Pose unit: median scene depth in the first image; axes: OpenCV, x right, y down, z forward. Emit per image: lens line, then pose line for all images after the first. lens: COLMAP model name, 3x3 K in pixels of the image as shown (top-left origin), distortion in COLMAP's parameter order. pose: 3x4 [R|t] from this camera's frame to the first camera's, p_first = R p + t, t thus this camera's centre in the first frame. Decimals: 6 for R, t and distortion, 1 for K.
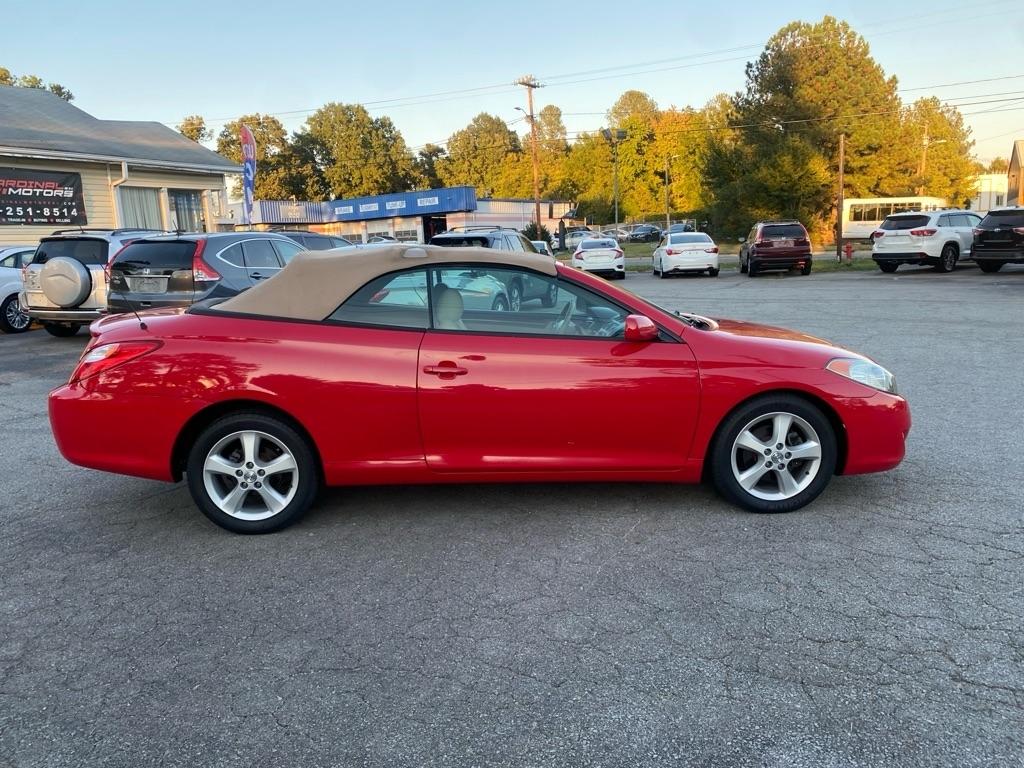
lens RADIAL K [[777.5, 0, 505.0], [0, 777.5, 375.7], [0, 0, 1]] dist [0.016749, -0.009517]
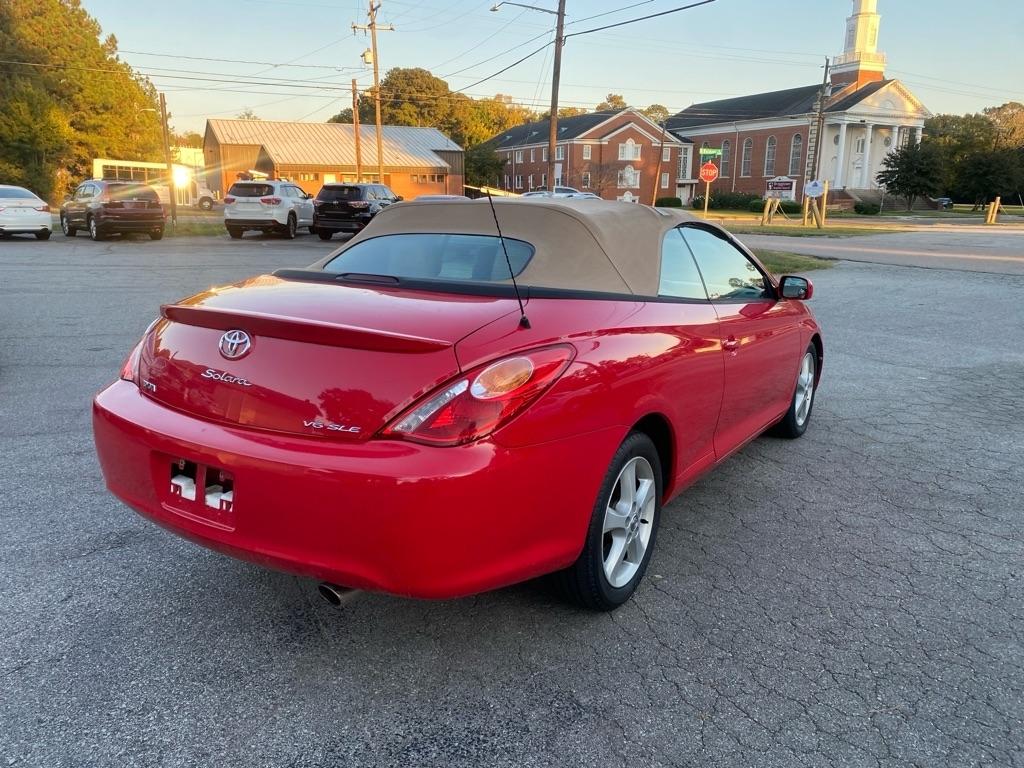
lens RADIAL K [[777.5, 0, 505.0], [0, 777.5, 375.7], [0, 0, 1]] dist [0.016749, -0.009517]
pose [[0.582433, -0.130550, 0.802327, -0.143526], [0.095835, 0.991164, 0.091707, -0.011830], [-0.807210, 0.023478, 0.589798, 0.103956]]
